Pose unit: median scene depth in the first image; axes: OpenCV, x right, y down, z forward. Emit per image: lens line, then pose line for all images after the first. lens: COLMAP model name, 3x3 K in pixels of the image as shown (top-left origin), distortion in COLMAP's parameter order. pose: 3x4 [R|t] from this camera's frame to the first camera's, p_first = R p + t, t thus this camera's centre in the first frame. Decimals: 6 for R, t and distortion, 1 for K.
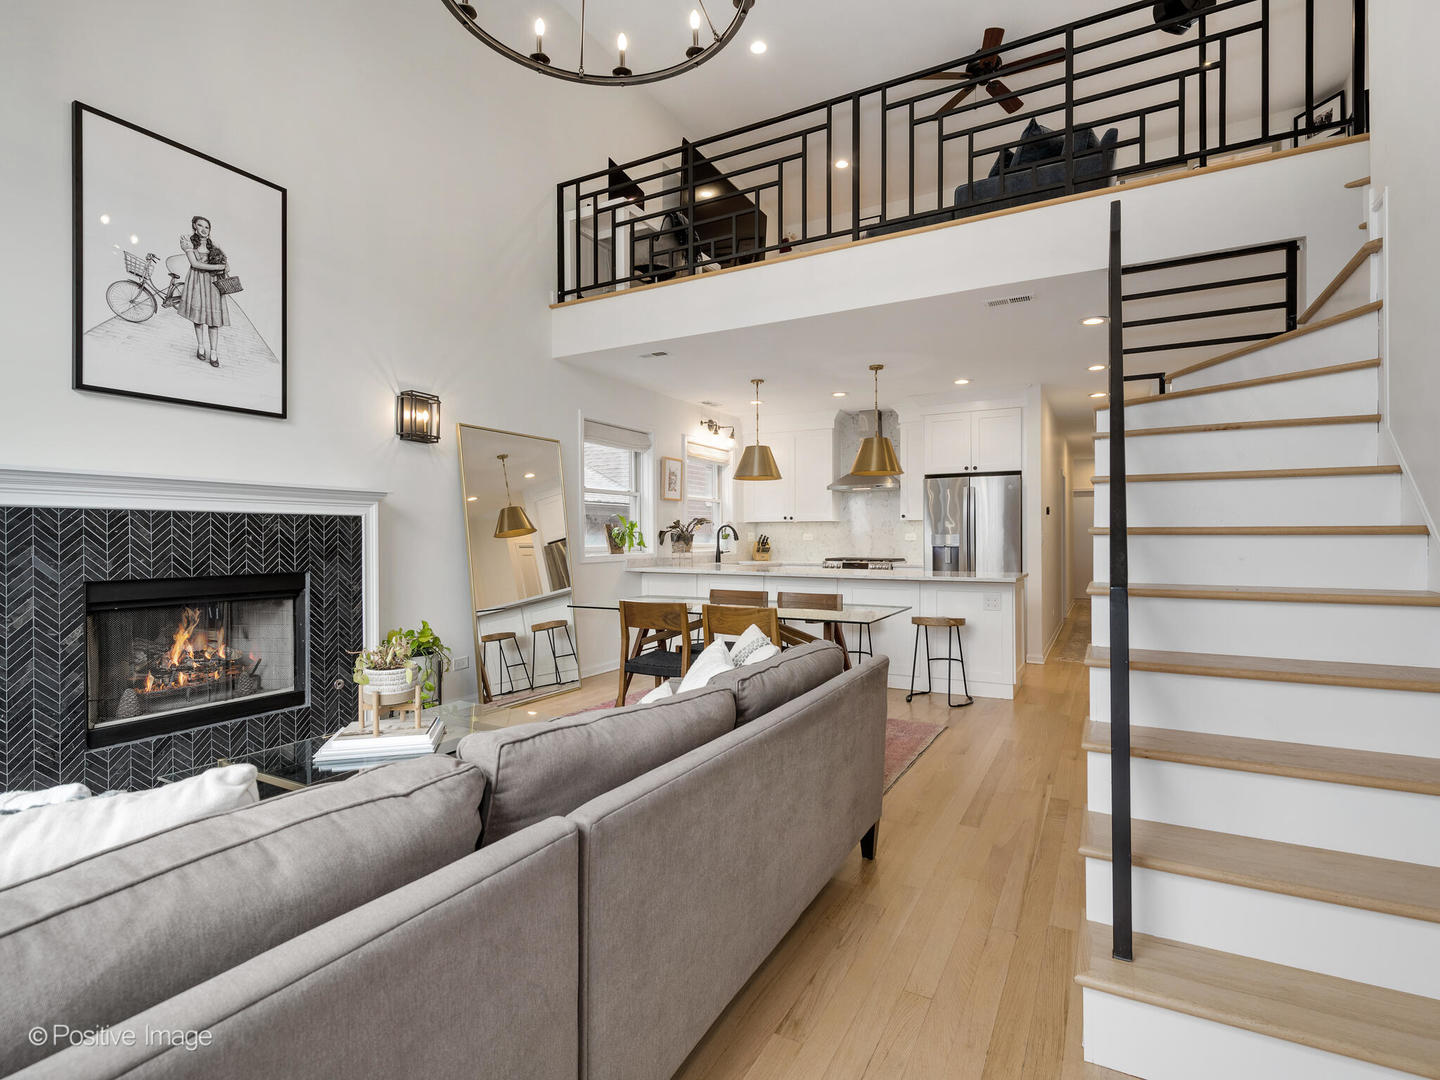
lens RADIAL K [[704.1, 0, 719.8], [0, 704.1, 533.7], [0, 0, 1]] dist [-0.000568, -0.001057]
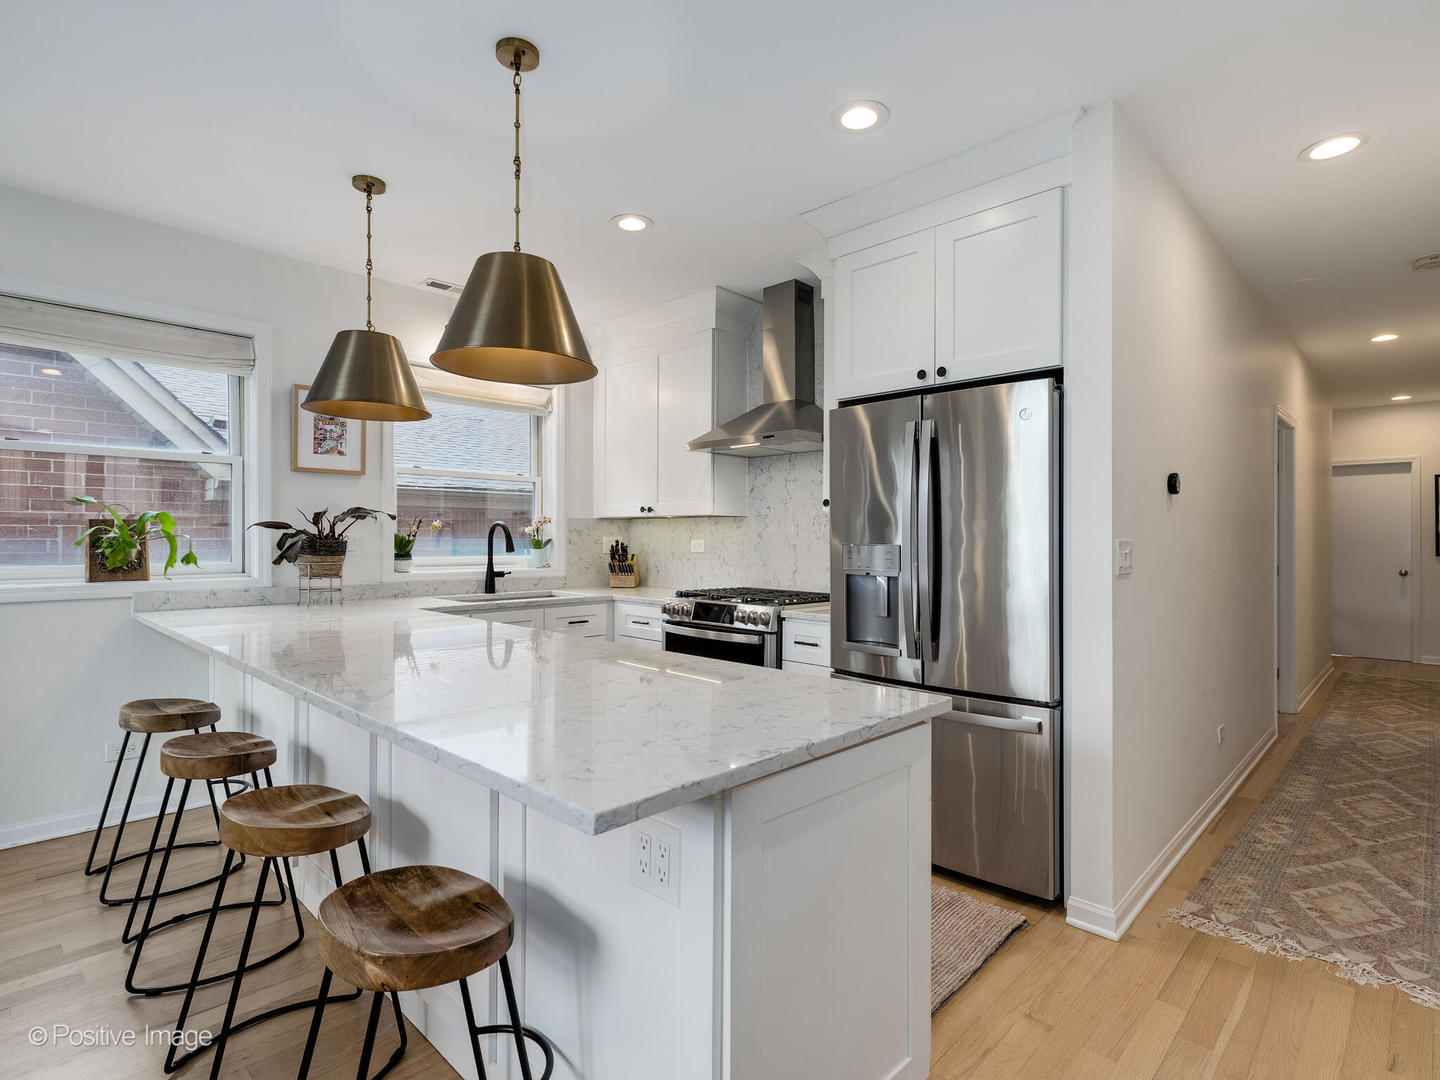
lens RADIAL K [[731.2, 0, 725.2], [0, 731.2, 541.9], [0, 0, 1]] dist [0.003335, 0.000457]
pose [[0.965471, 0.005608, -0.260451, 0.645360], [-0.003461, 0.999956, 0.008703, -0.007086], [0.260489, -0.007502, 0.965448, 1.068173]]
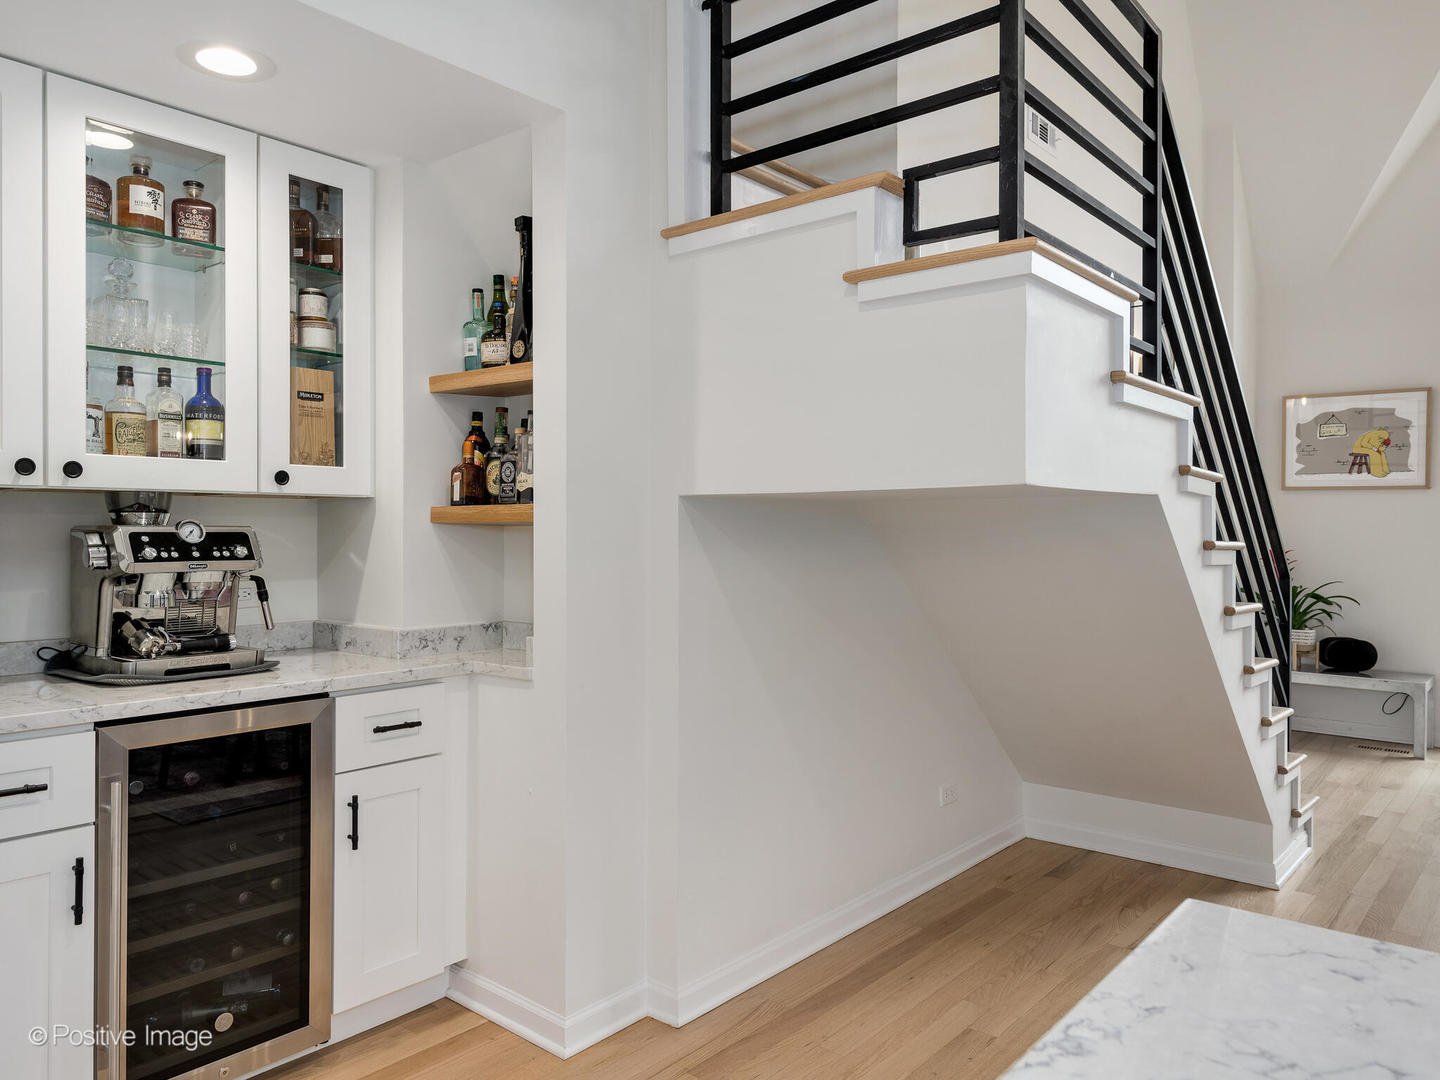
lens RADIAL K [[995.7, 0, 694.9], [0, 995.7, 534.7], [0, 0, 1]] dist [0.008063, 0.002190]
pose [[-0.974379, 0.000529, 0.224911, 0.607629], [0.000135, 0.999998, -0.001769, -0.009082], [-0.224912, -0.001693, -0.974378, 1.564017]]
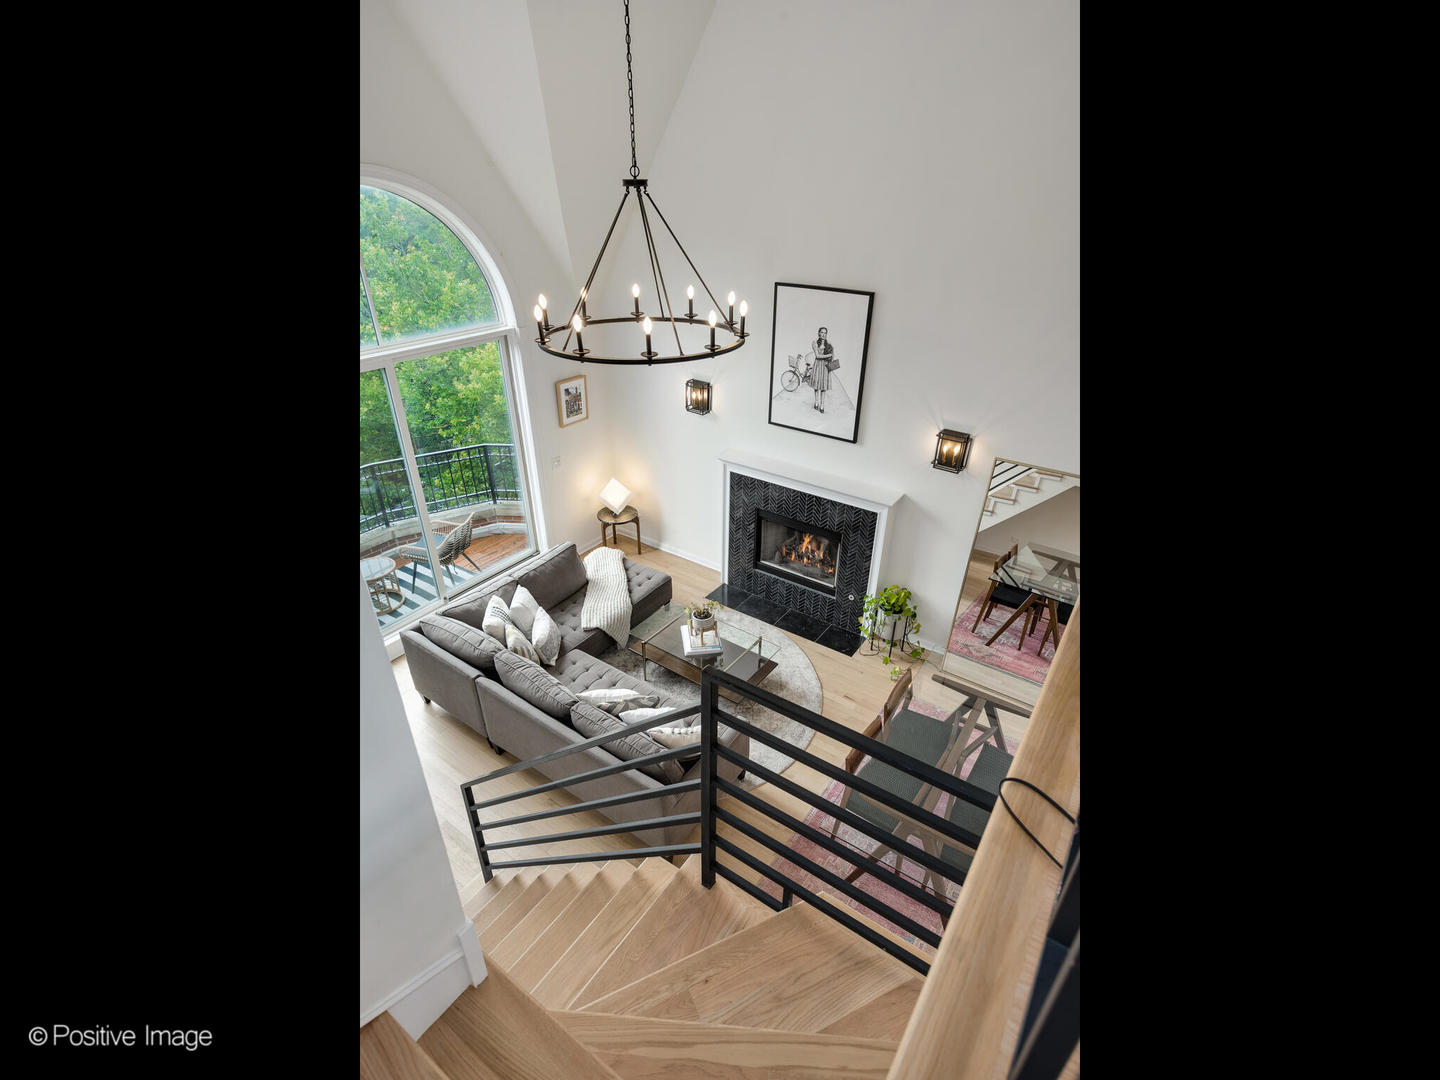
lens RADIAL K [[653.9, 0, 724.6], [0, 653.9, 539.8], [0, 0, 1]] dist [0.002149, -0.000171]
pose [[-0.103547, 0.483066, -0.869440, 0.823259], [-0.007683, 0.873724, 0.486361, -0.694739], [0.994595, 0.057042, -0.086760, 0.839635]]
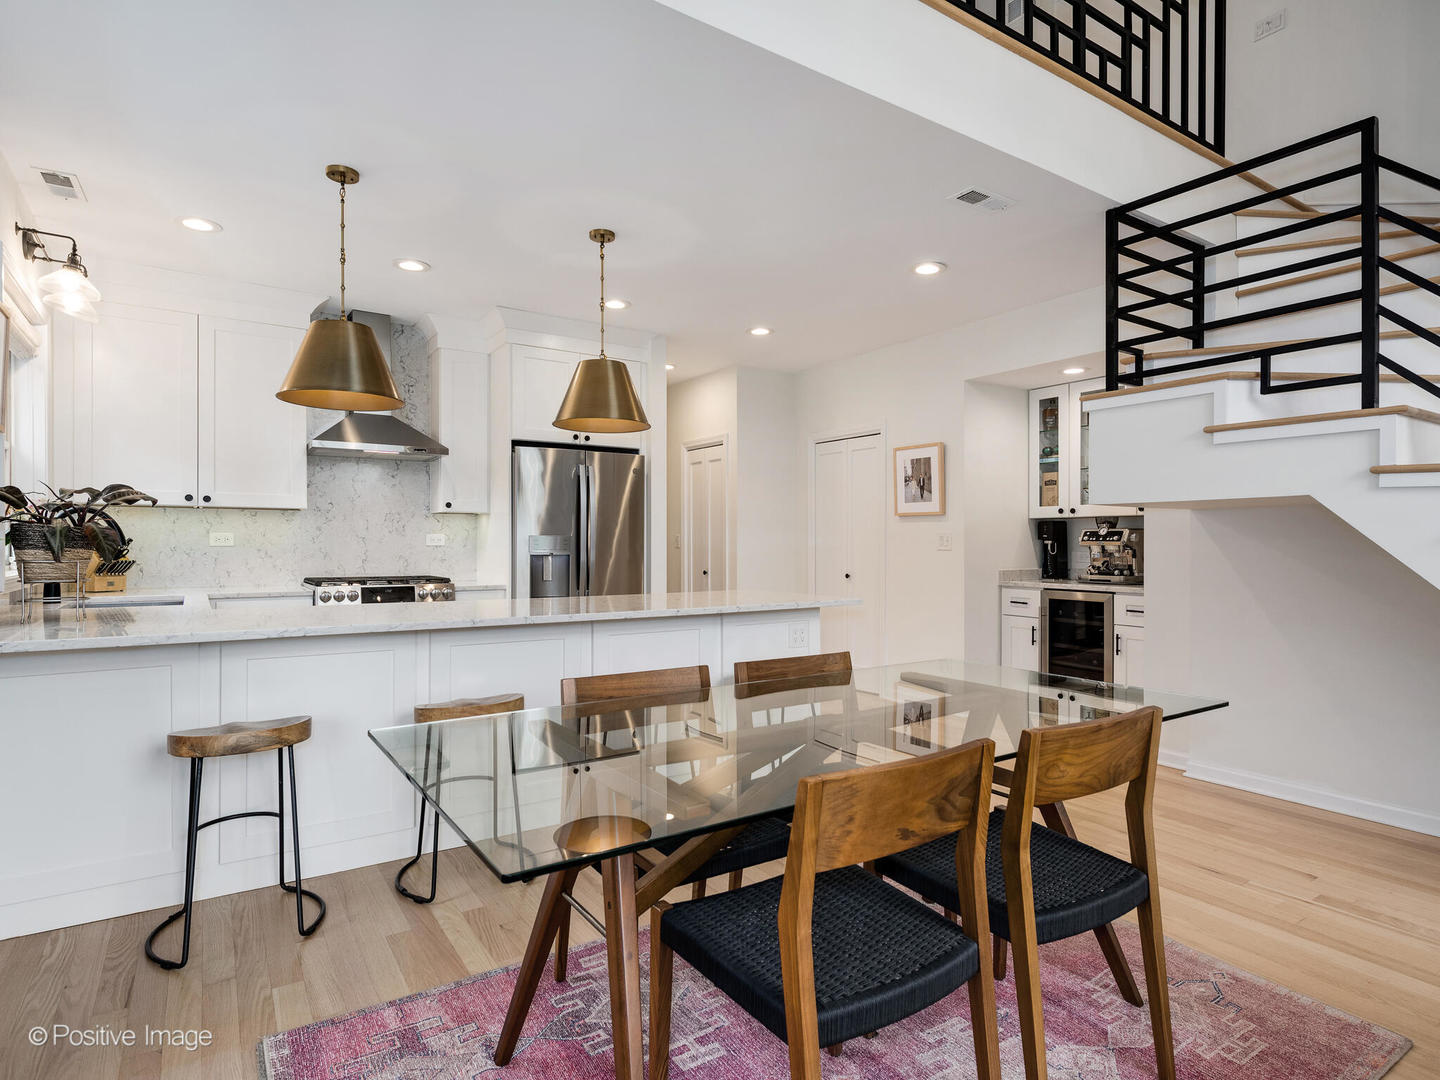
lens RADIAL K [[786.2, 0, 726.9], [0, 786.2, 545.7], [0, 0, 1]] dist [0.009919, -0.000605]
pose [[0.461058, -0.003086, 0.887365, -0.453066], [-0.005443, 0.999965, 0.006305, 0.008646], [-0.887353, -0.007737, 0.461025, 0.969604]]
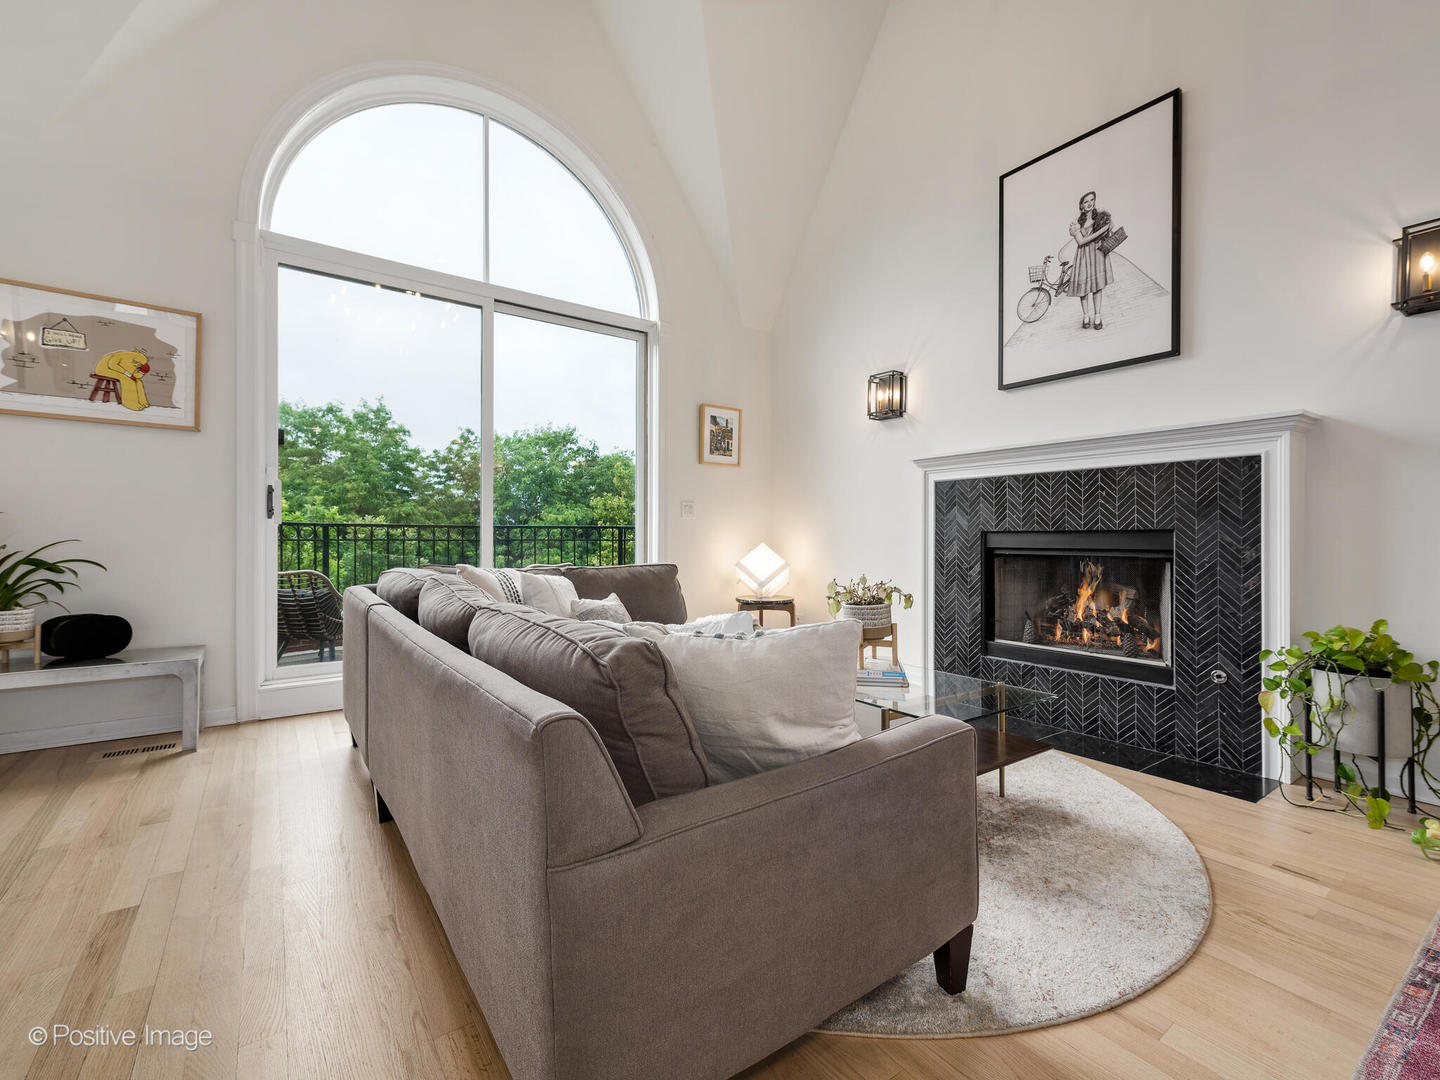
lens RADIAL K [[631.8, 0, 723.3], [0, 631.8, 537.0], [0, 0, 1]] dist [0.010938, -0.000732]
pose [[-0.428458, 0.000691, -0.903562, 0.328703], [0.003141, 0.999995, -0.000724, 0.060193], [0.903556, -0.003148, -0.428458, 0.824497]]
